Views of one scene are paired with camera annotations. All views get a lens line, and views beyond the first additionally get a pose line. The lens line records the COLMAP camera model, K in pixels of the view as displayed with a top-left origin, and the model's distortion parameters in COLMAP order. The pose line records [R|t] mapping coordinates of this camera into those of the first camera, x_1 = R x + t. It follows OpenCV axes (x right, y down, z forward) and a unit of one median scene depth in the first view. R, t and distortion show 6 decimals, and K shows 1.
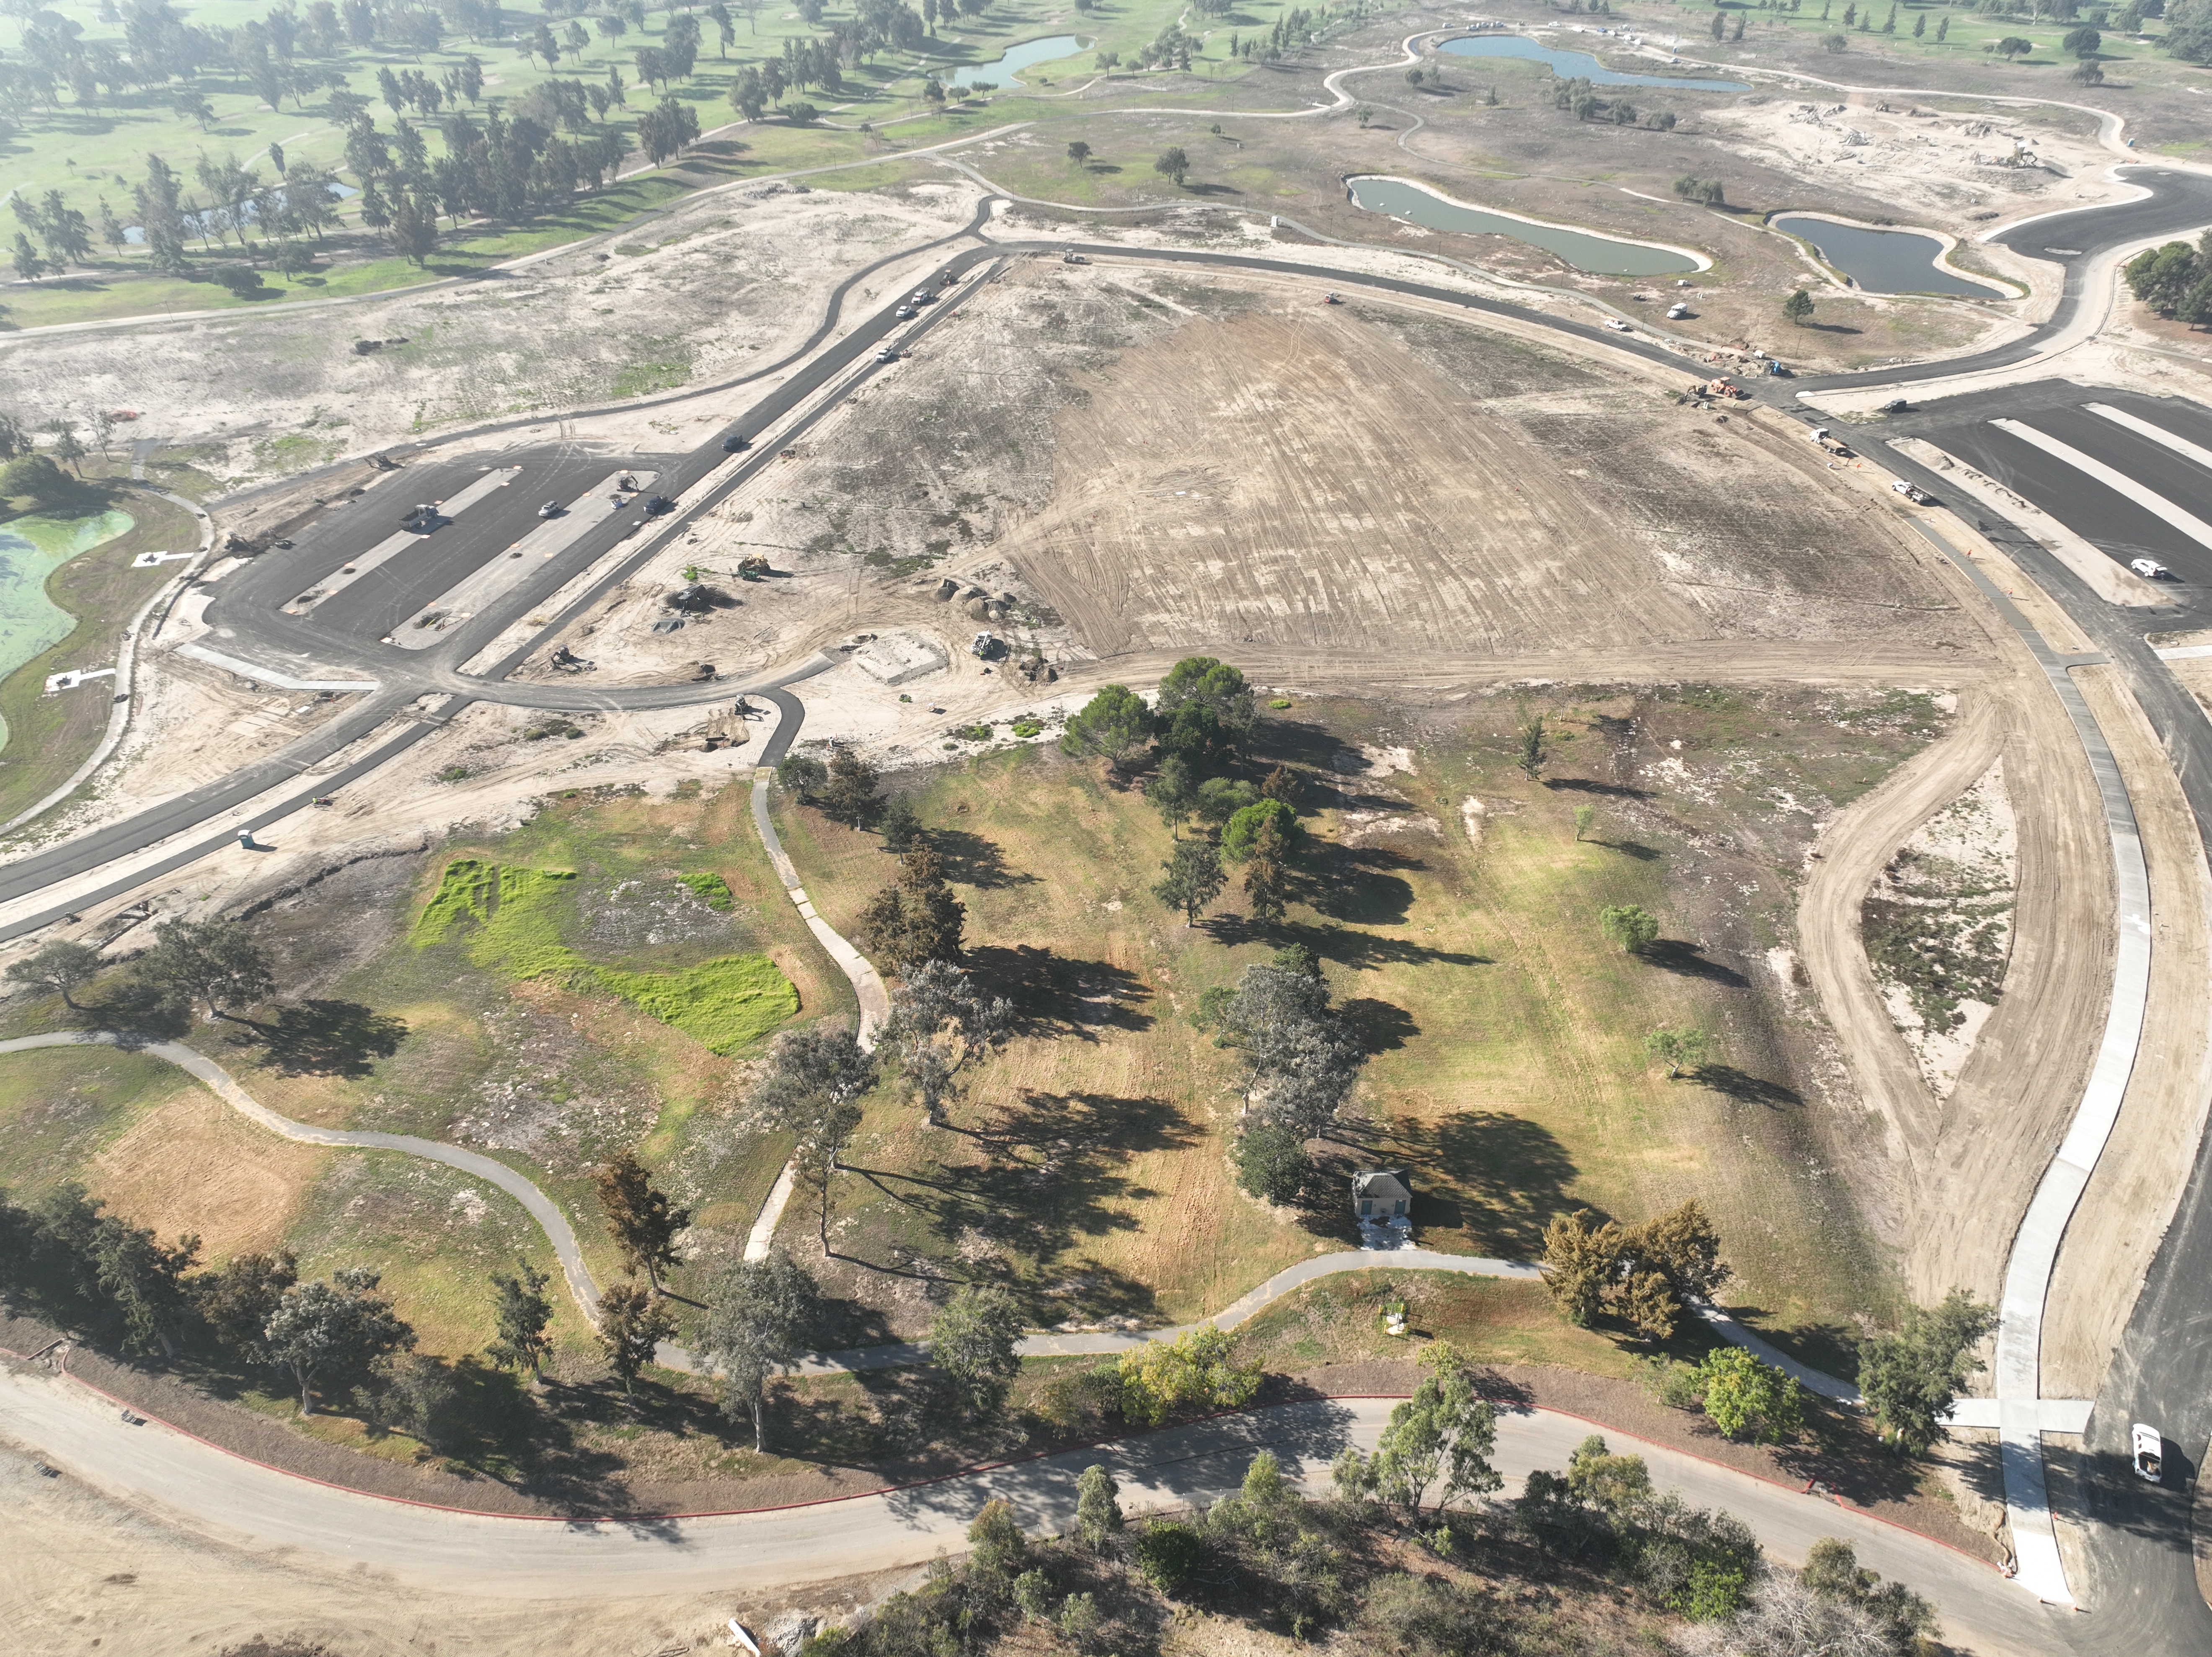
lens RADIAL K [[1559.2, 0, 1110.1], [0, 1559.2, 837.2], [0, 0, 1]] dist [-0.003685, 0.022270]
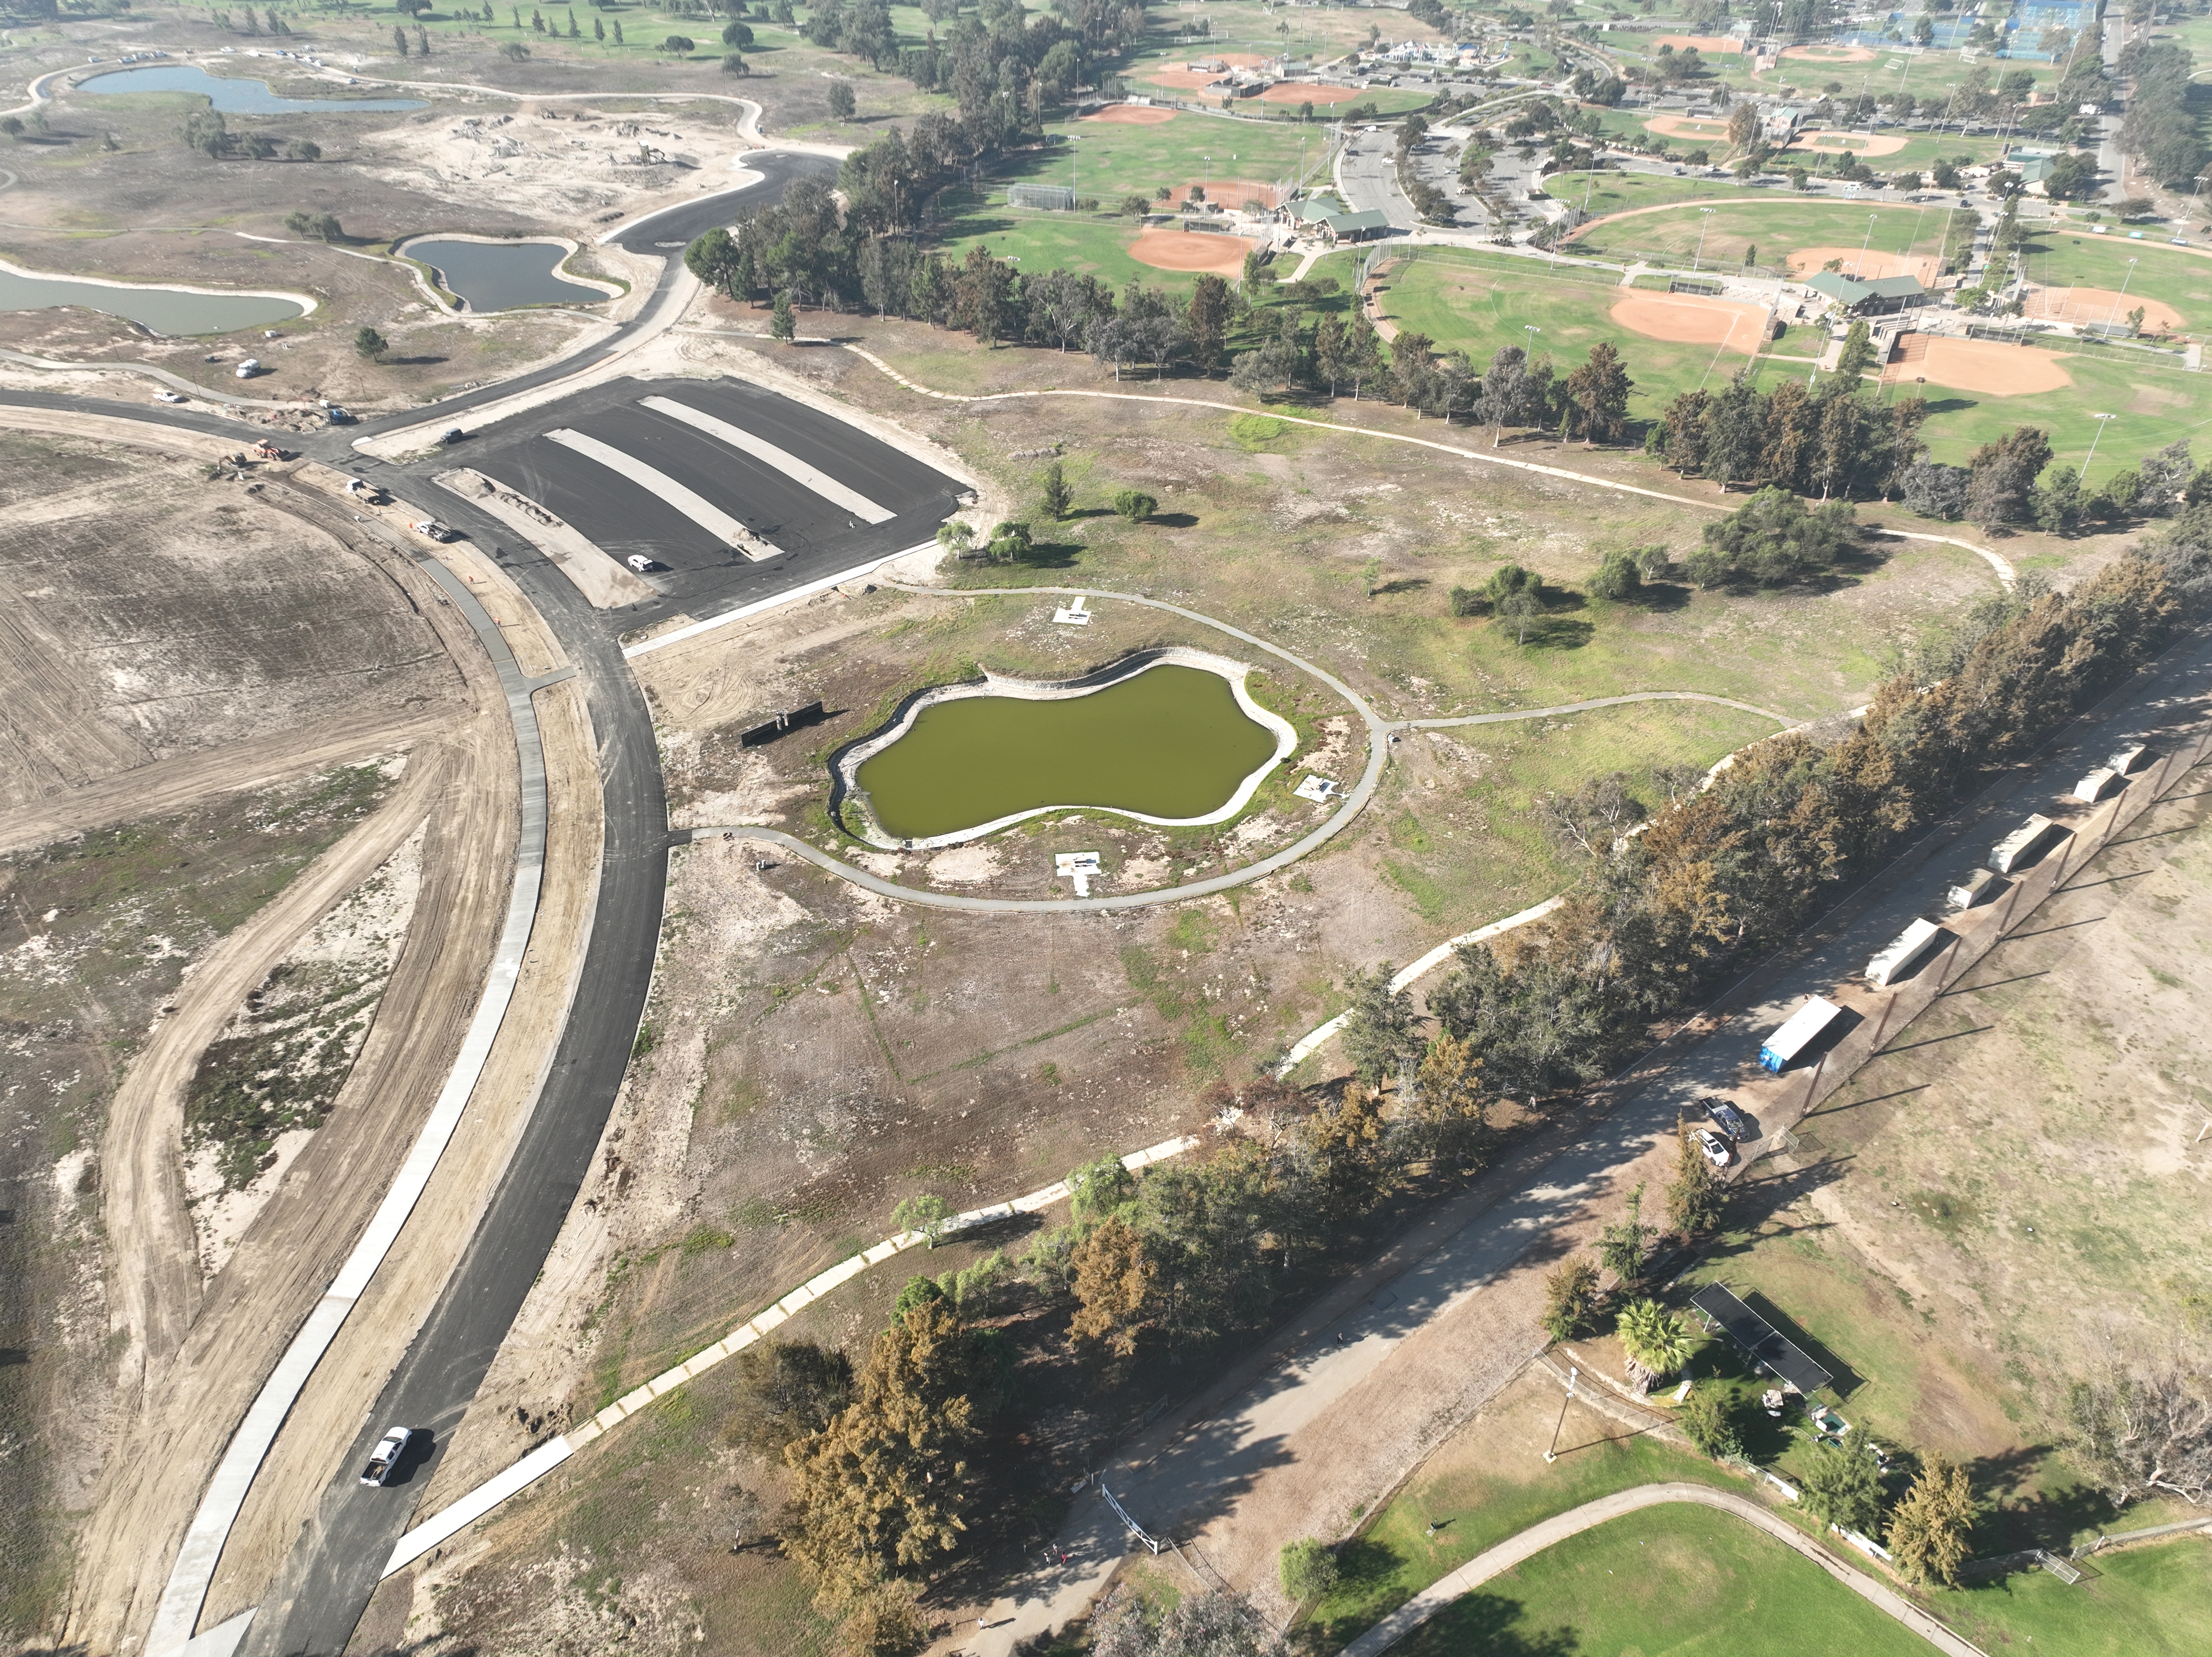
lens RADIAL K [[1559.2, 0, 1123.3], [0, 1559.2, 834.6], [0, 0, 1]] dist [-0.003685, 0.022270]
pose [[0.824680, -0.317782, 0.467886, 0.320167], [0.318927, 0.944453, 0.079328, 0.012636], [-0.467105, 0.083801, 0.880222, -0.024096]]
